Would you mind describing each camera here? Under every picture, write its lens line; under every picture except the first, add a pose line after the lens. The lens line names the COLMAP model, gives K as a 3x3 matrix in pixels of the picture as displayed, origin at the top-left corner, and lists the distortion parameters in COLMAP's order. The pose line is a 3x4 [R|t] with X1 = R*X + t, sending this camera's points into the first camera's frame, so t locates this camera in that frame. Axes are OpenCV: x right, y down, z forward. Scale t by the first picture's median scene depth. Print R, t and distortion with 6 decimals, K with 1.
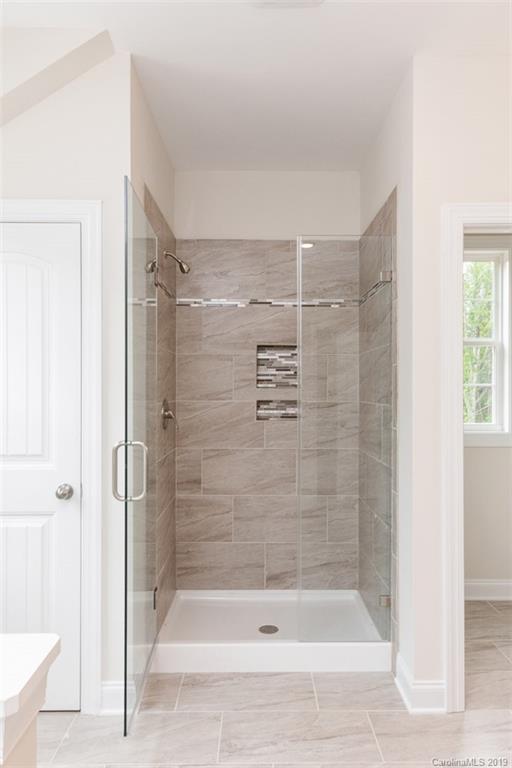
lens RADIAL K [[507.3, 0, 254.9], [0, 507.3, 387.5], [0, 0, 1]] dist [0.004154, -0.001698]
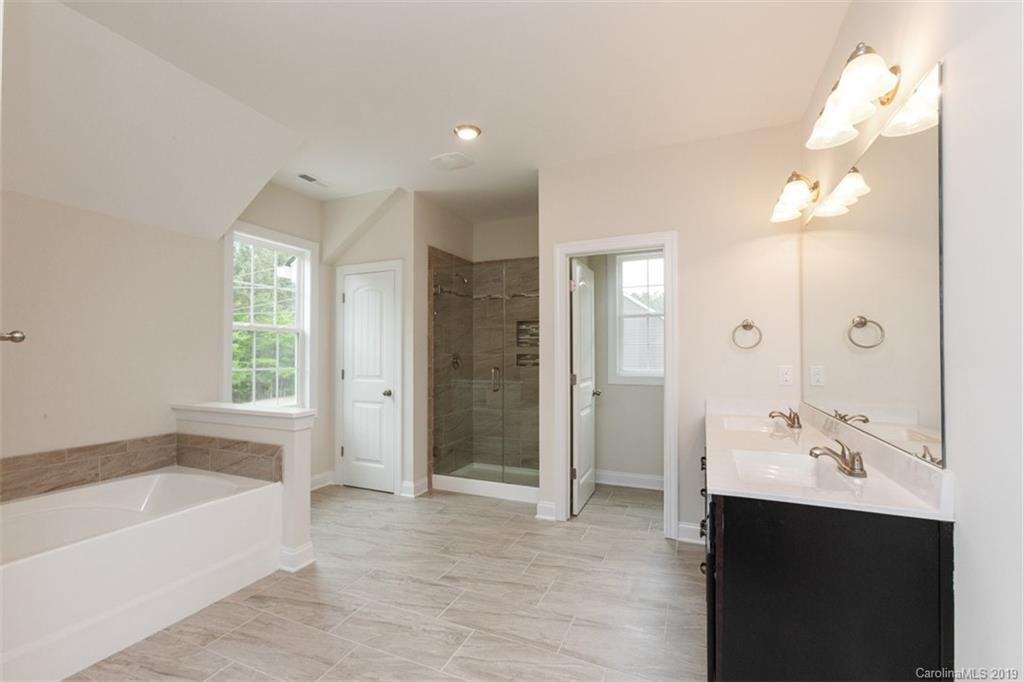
lens RADIAL K [[473.6, 0, 508.7], [0, 473.6, 342.6], [0, 0, 1]] dist [-0.005031, 0.005058]
pose [[0.904705, -0.010541, -0.425909, 0.650473], [0.002806, 0.999820, -0.018786, 0.016725], [0.426030, 0.015801, 0.904571, -0.430114]]
